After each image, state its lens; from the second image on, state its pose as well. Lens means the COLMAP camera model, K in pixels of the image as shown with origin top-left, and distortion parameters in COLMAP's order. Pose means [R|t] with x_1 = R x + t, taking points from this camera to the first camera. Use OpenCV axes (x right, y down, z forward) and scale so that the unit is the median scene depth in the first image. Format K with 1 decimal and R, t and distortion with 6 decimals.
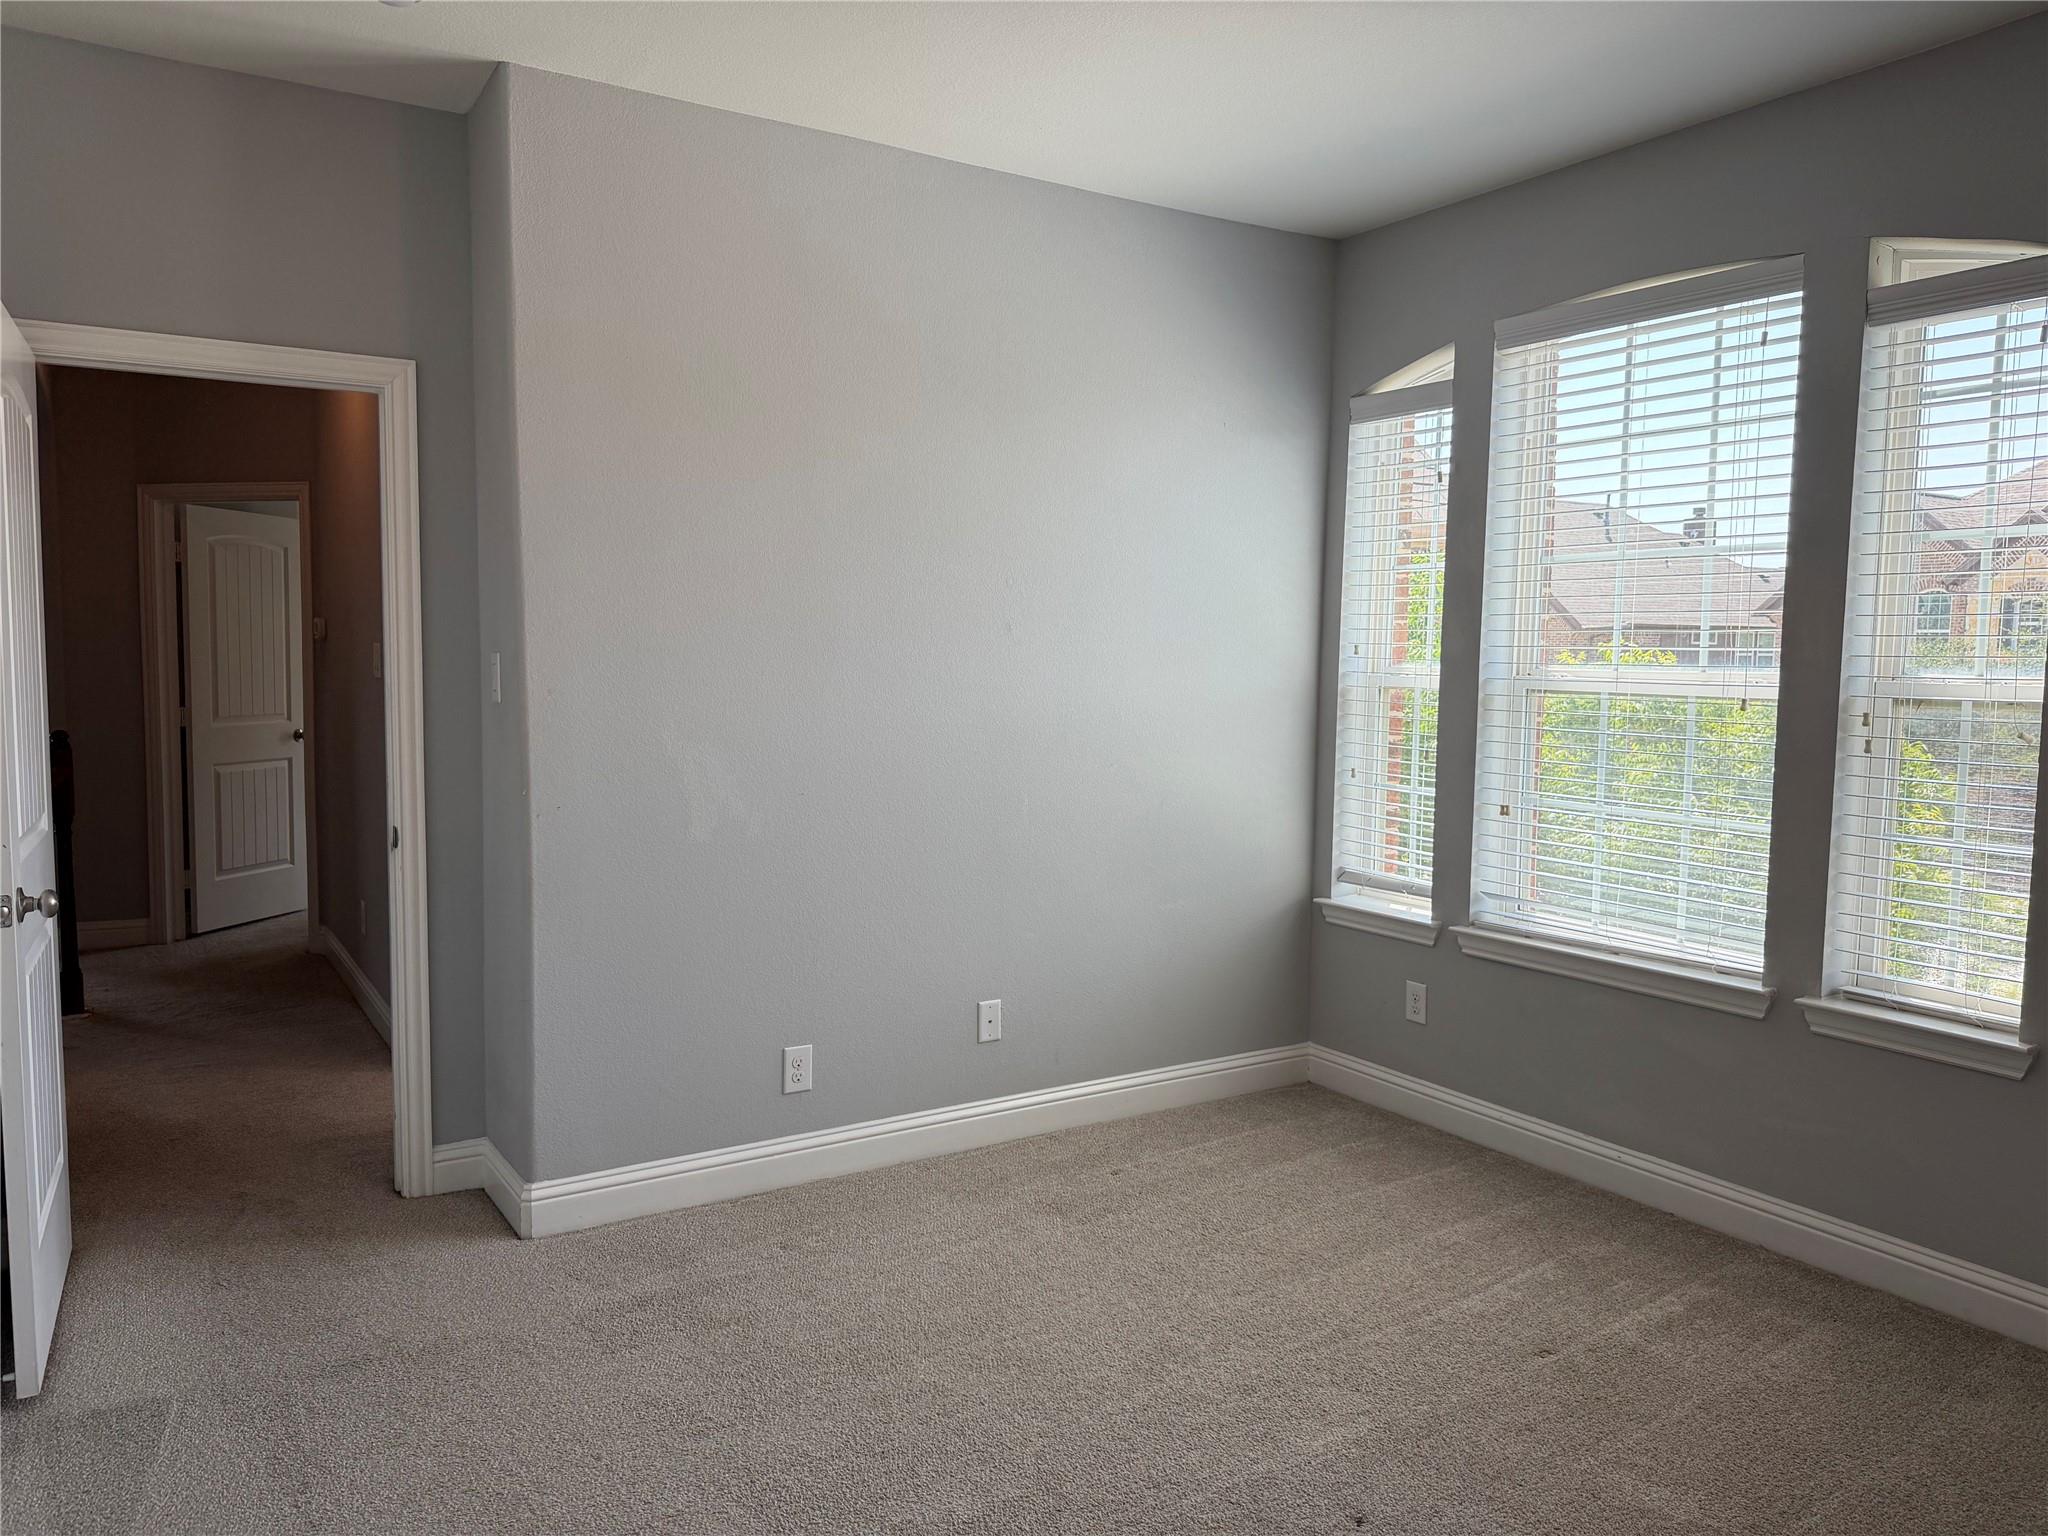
lens RADIAL K [[1467.3, 0, 1024.0], [0, 1467.3, 768.0], [0, 0, 1]] dist [0.066053, -0.085902]
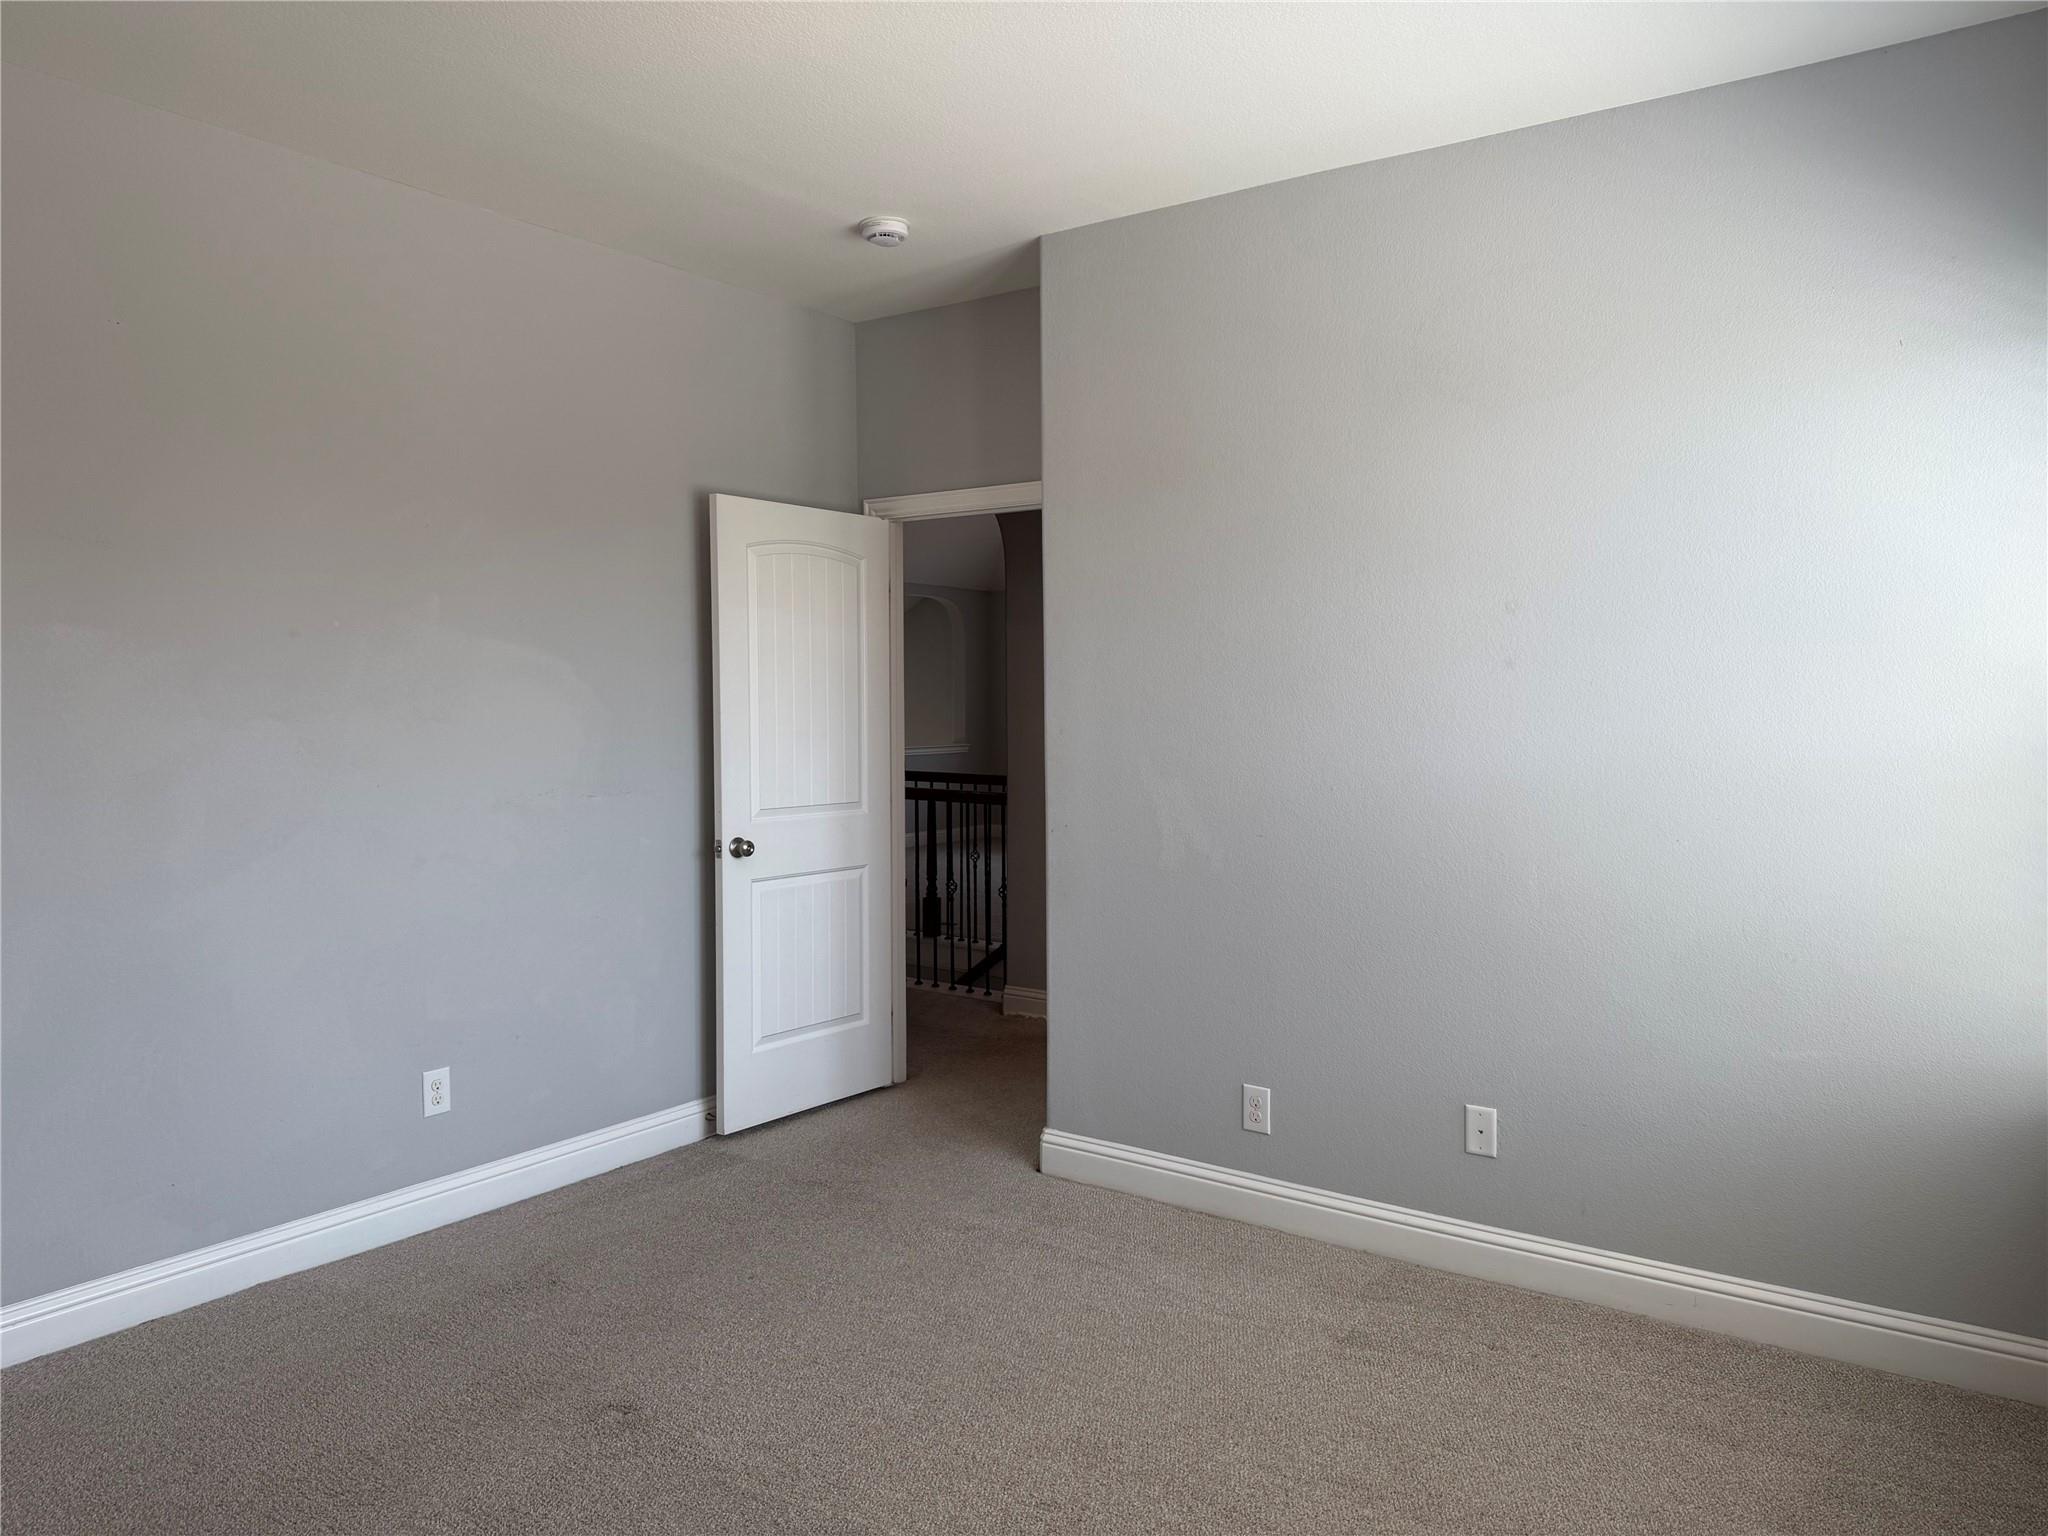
lens RADIAL K [[1467.3, 0, 1024.0], [0, 1467.3, 768.0], [0, 0, 1]] dist [0.066053, -0.085902]
pose [[0.372281, 0.037390, -0.927367, 0.712369], [-0.070065, 0.997469, 0.012089, -0.029293], [0.925472, 0.060476, 0.373959, 0.459792]]
